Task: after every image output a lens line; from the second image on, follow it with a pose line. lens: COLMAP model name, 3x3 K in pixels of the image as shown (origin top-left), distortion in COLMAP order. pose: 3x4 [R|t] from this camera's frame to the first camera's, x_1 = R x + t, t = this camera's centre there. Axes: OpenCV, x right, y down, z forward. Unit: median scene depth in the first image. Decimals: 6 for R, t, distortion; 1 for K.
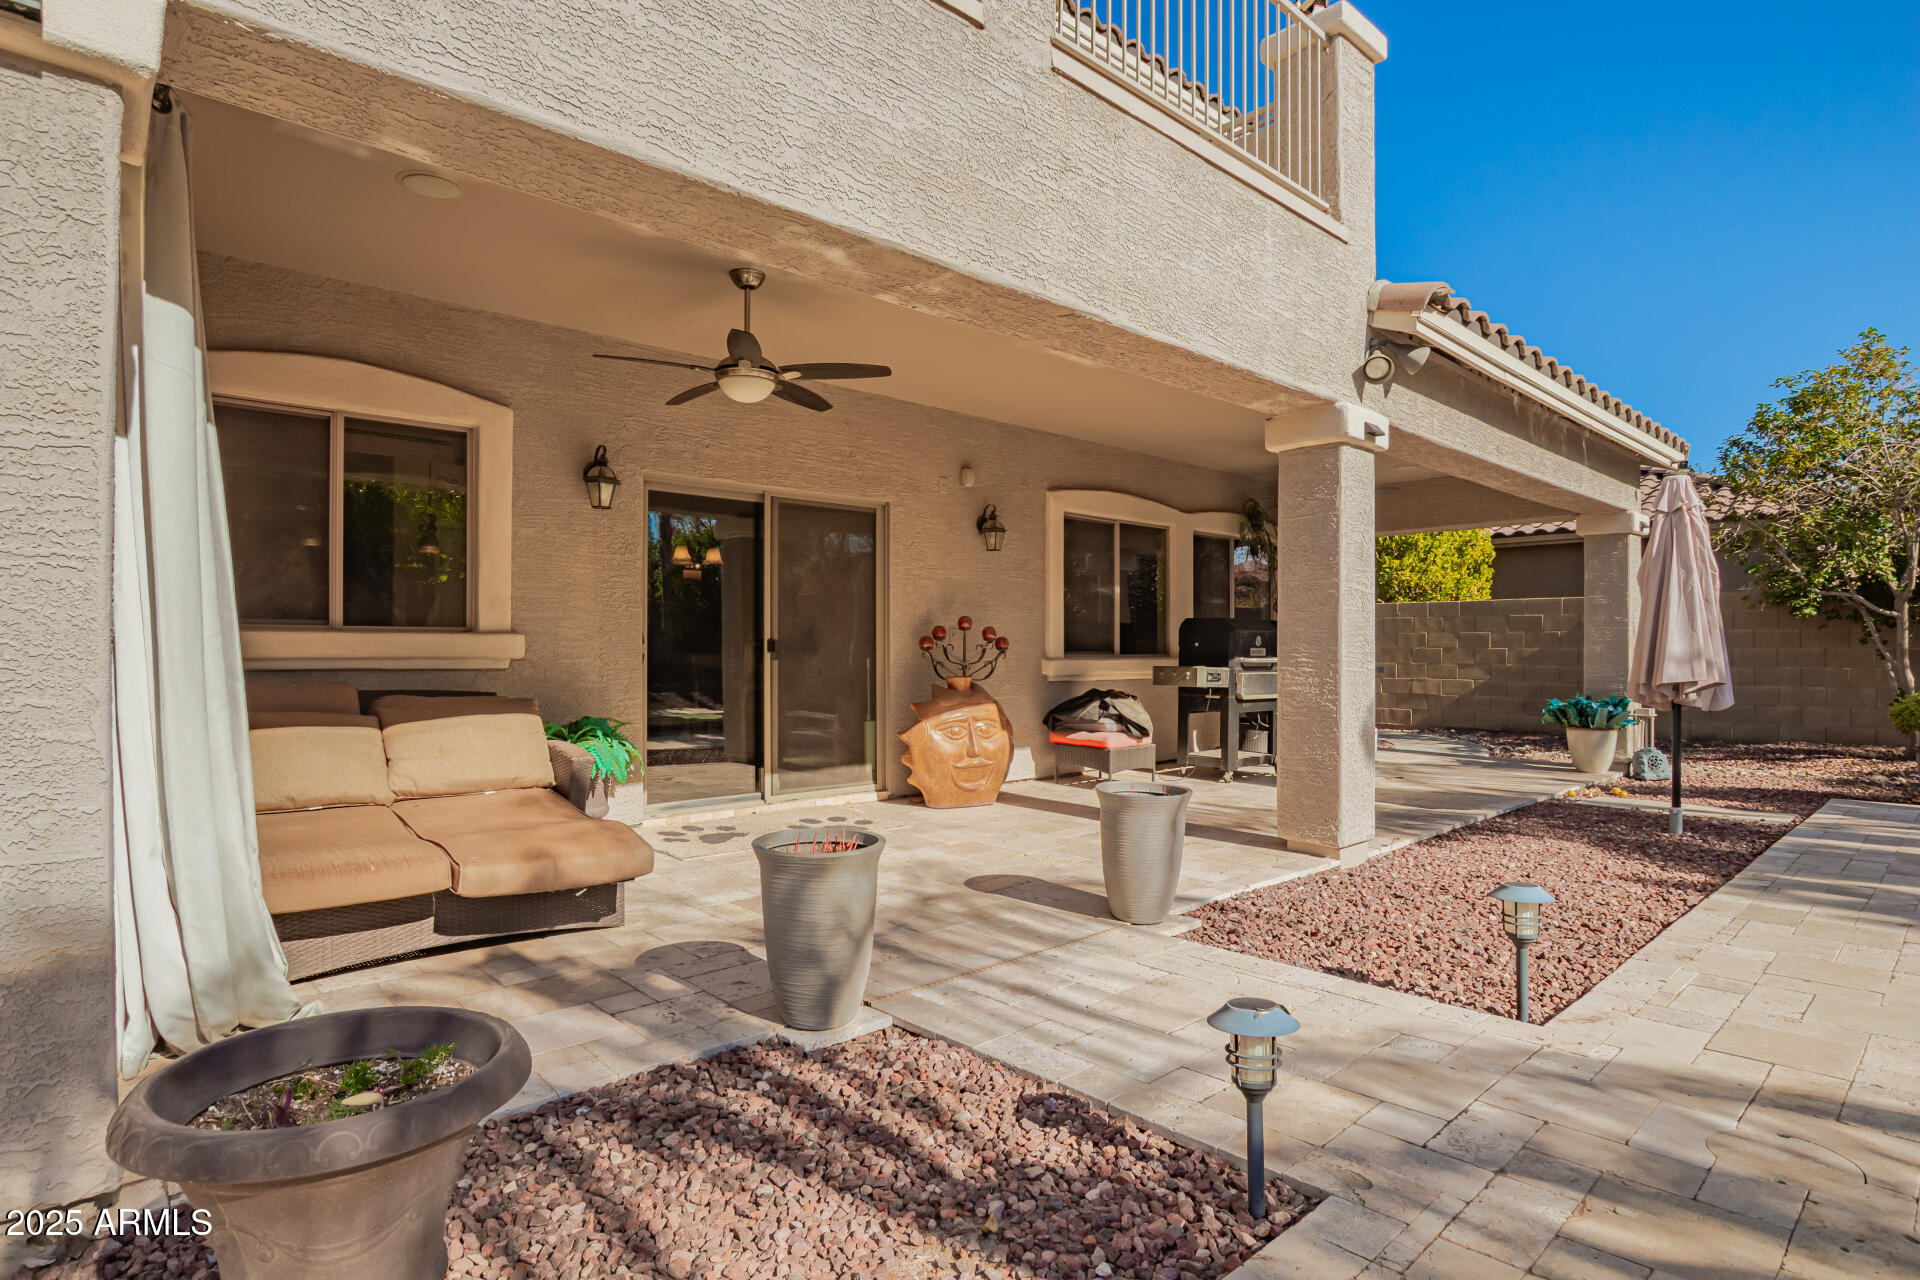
lens RADIAL K [[1015.2, 0, 964.4], [0, 1015.2, 648.1], [0, 0, 1]] dist [-0.029439, 0.007591]
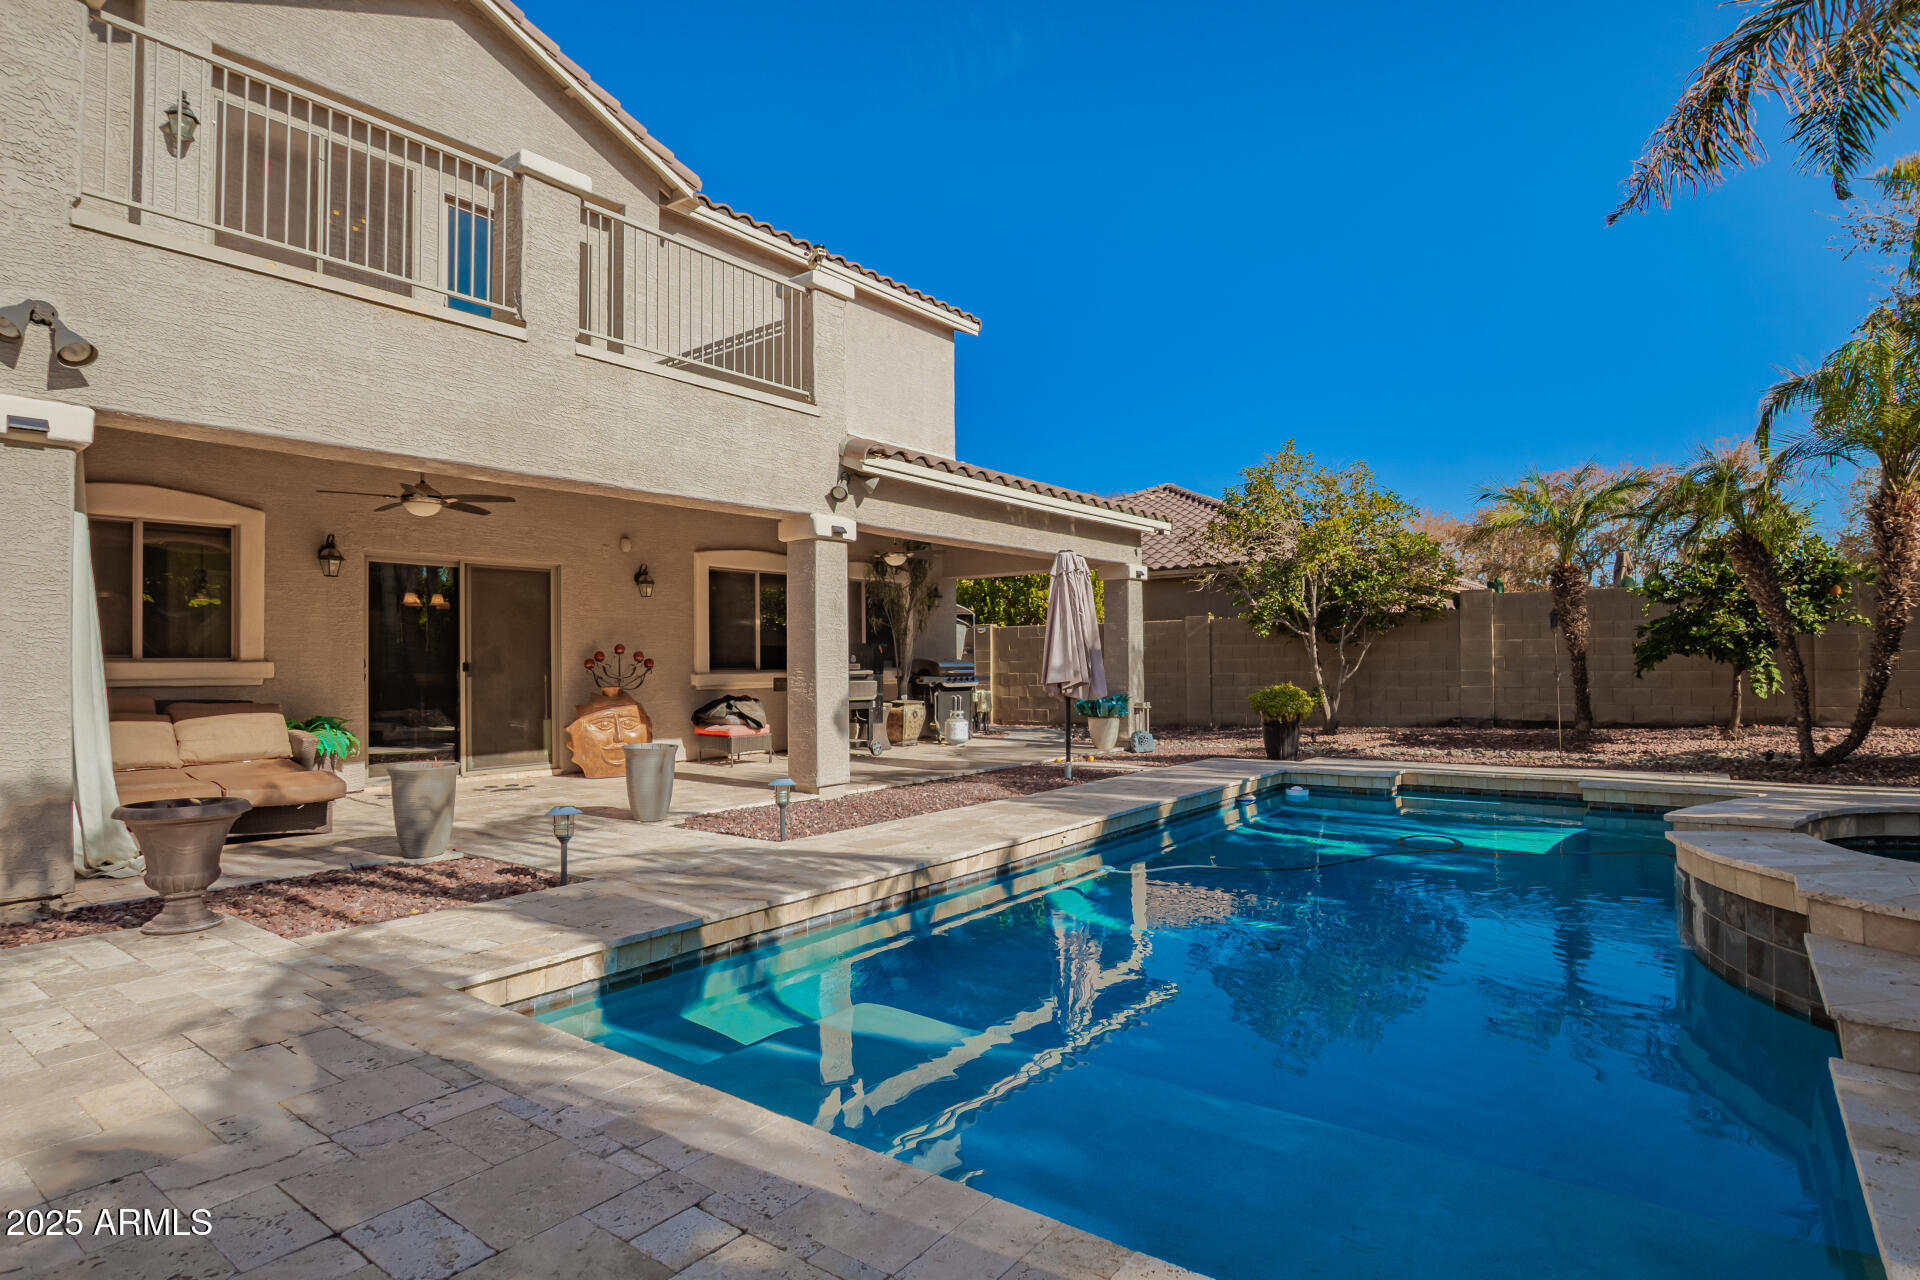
lens RADIAL K [[1015.2, 0, 968.1], [0, 1015.2, 646.2], [0, 0, 1]] dist [-0.029439, 0.007591]
pose [[0.985020, -0.010334, 0.172131, 0.288838], [0.013204, 0.999792, -0.015539, -0.000332], [-0.171935, 0.017580, 0.984951, -0.575363]]
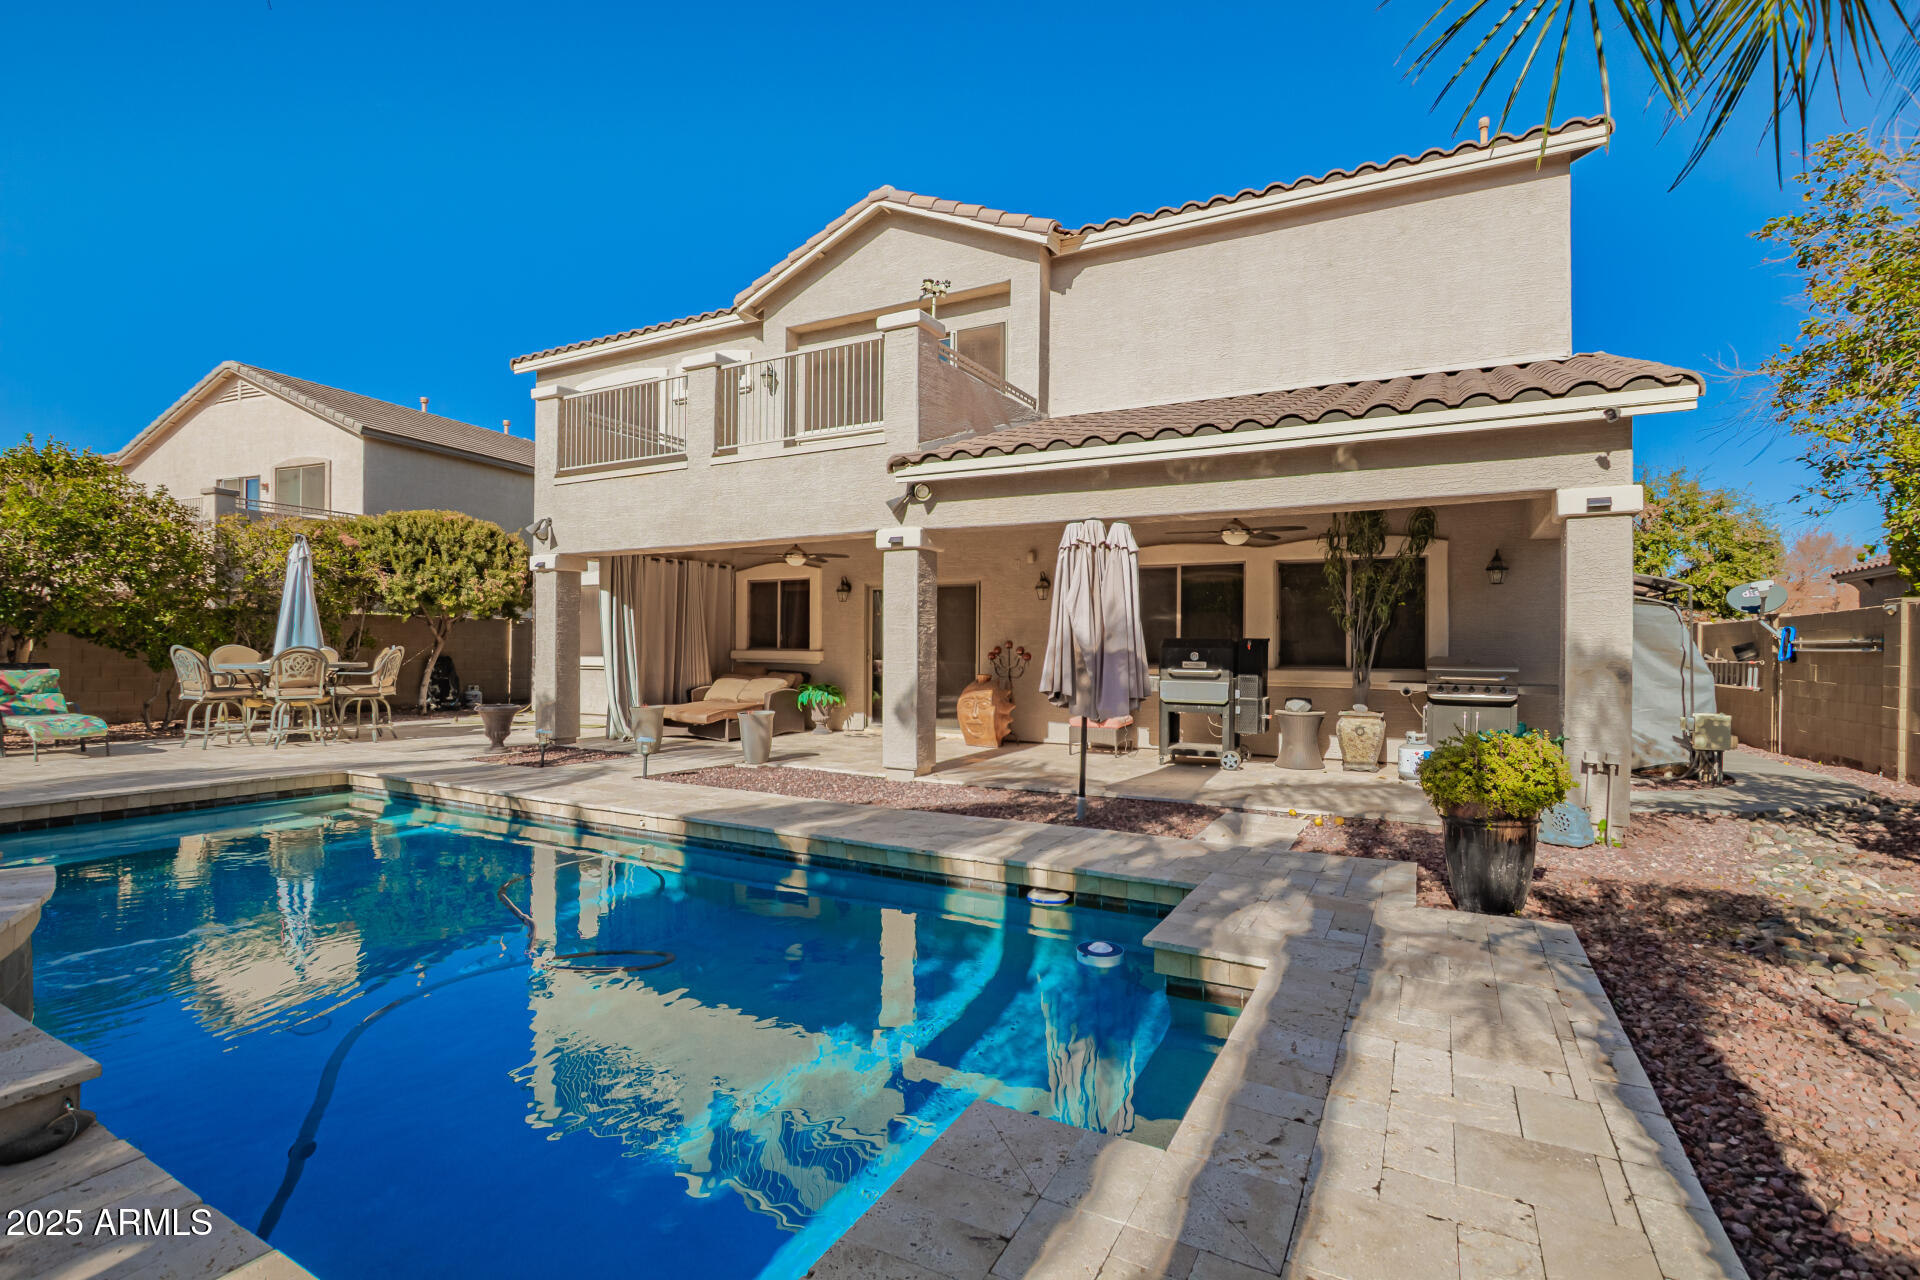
lens RADIAL K [[875.3, 0, 955.0], [0, 875.3, 647.1], [0, 0, 1]] dist [-0.029413, -0.000337]
pose [[0.316174, -0.001303, -0.948700, 1.708857], [-0.006270, 0.999974, -0.003463, -0.017179], [0.948680, 0.007043, 0.316158, 0.535231]]
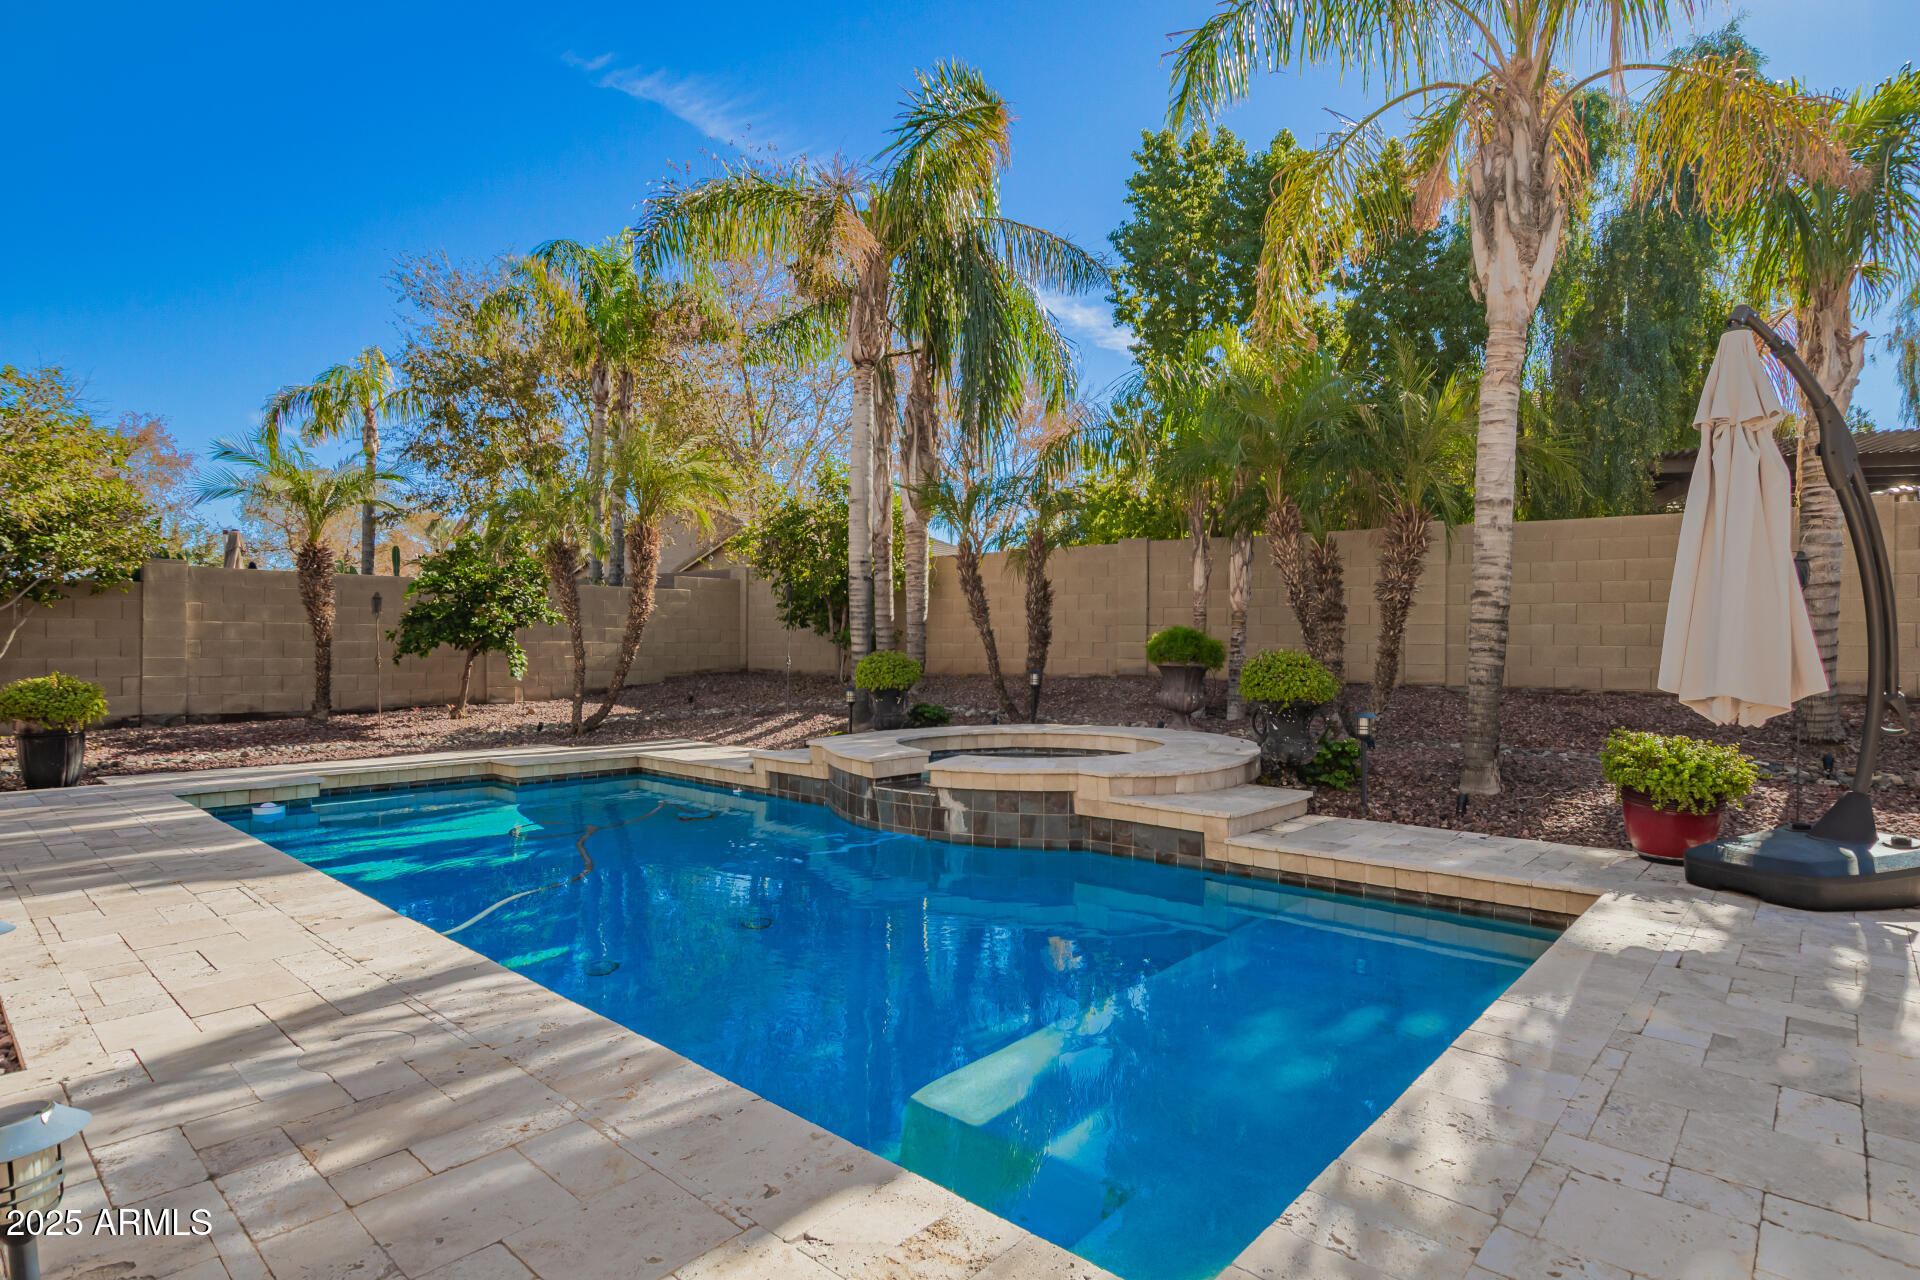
lens RADIAL K [[1015.2, 0, 963.4], [0, 1015.2, 642.2], [0, 0, 1]] dist [-0.029439, 0.007591]
pose [[-0.078652, -0.000053, 0.996902, -0.190587], [-0.004283, 0.999991, -0.000285, 0.000213], [-0.996893, -0.004293, -0.078652, 0.138103]]
